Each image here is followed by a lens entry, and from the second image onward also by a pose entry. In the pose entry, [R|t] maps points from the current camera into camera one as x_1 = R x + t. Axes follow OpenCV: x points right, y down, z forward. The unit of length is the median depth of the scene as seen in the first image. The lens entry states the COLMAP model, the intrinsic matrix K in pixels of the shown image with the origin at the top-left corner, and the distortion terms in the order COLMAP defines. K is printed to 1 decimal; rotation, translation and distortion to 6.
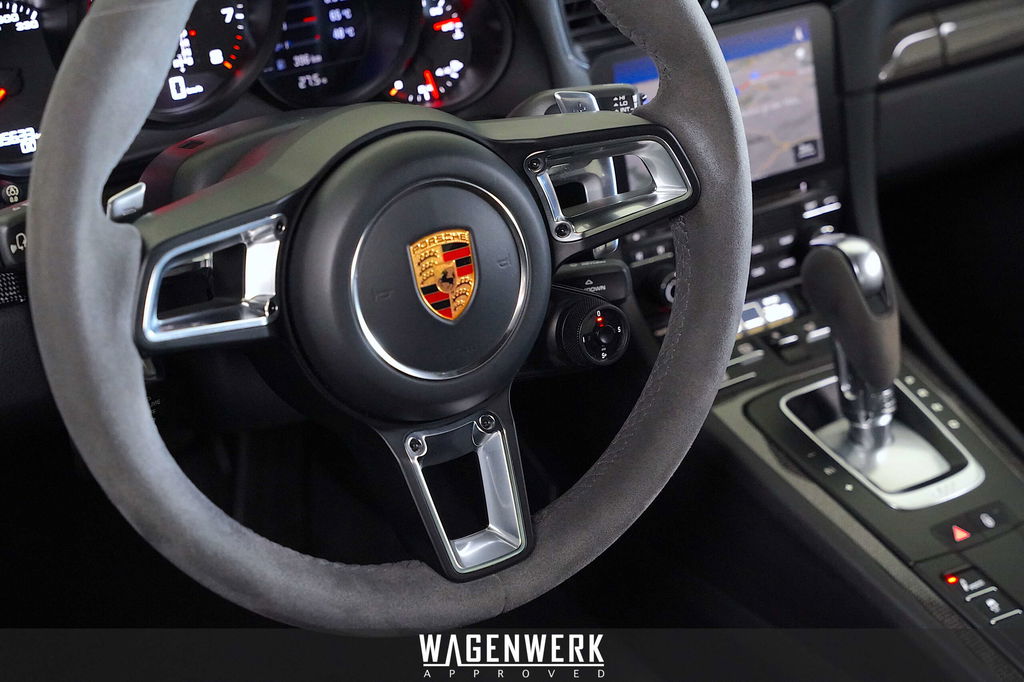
lens RADIAL K [[2047.8, 0, 512.0], [0, 2047.8, 341.0], [0, 0, 1]] dist [0.440559, -0.169750]
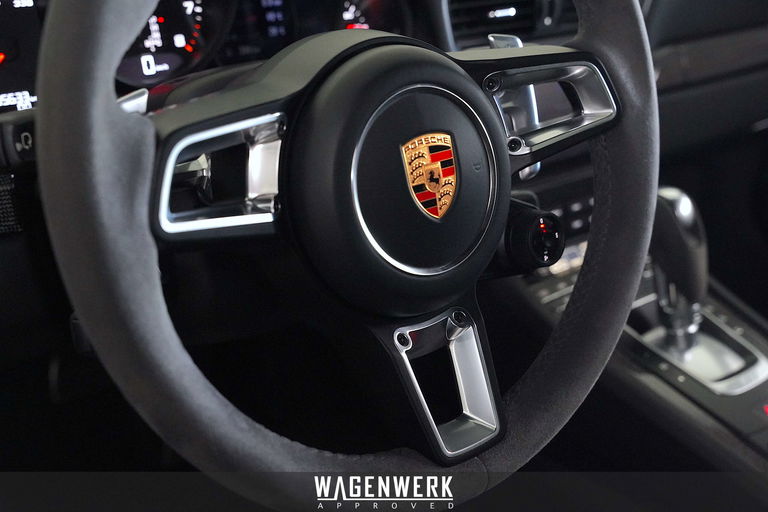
lens RADIAL K [[1051.5, 0, 383.2], [0, 1051.5, 233.6], [0, 0, 1]] dist [0.273089, -0.691658]
pose [[0.992769, -0.025825, 0.117226, -0.104170], [0.037261, 0.994641, -0.096440, 0.042236], [-0.114107, 0.100110, 0.988412, 0.395206]]
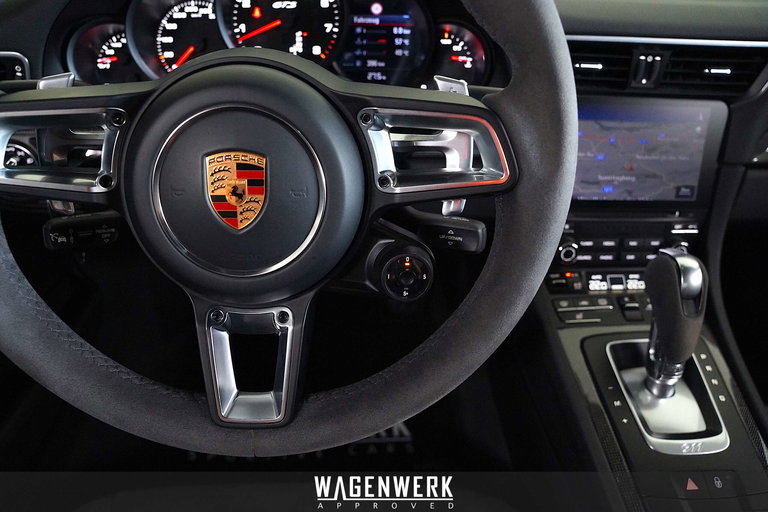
lens RADIAL K [[537.8, 0, 384.0], [0, 537.8, 256.0], [0, 0, 1]] dist [-0.175691, 0.156395]
pose [[0.860185, 0.292259, -0.417932, 0.145898], [-0.255577, 0.956207, 0.142646, -0.050990], [0.441319, -0.015888, 0.897210, 0.655155]]
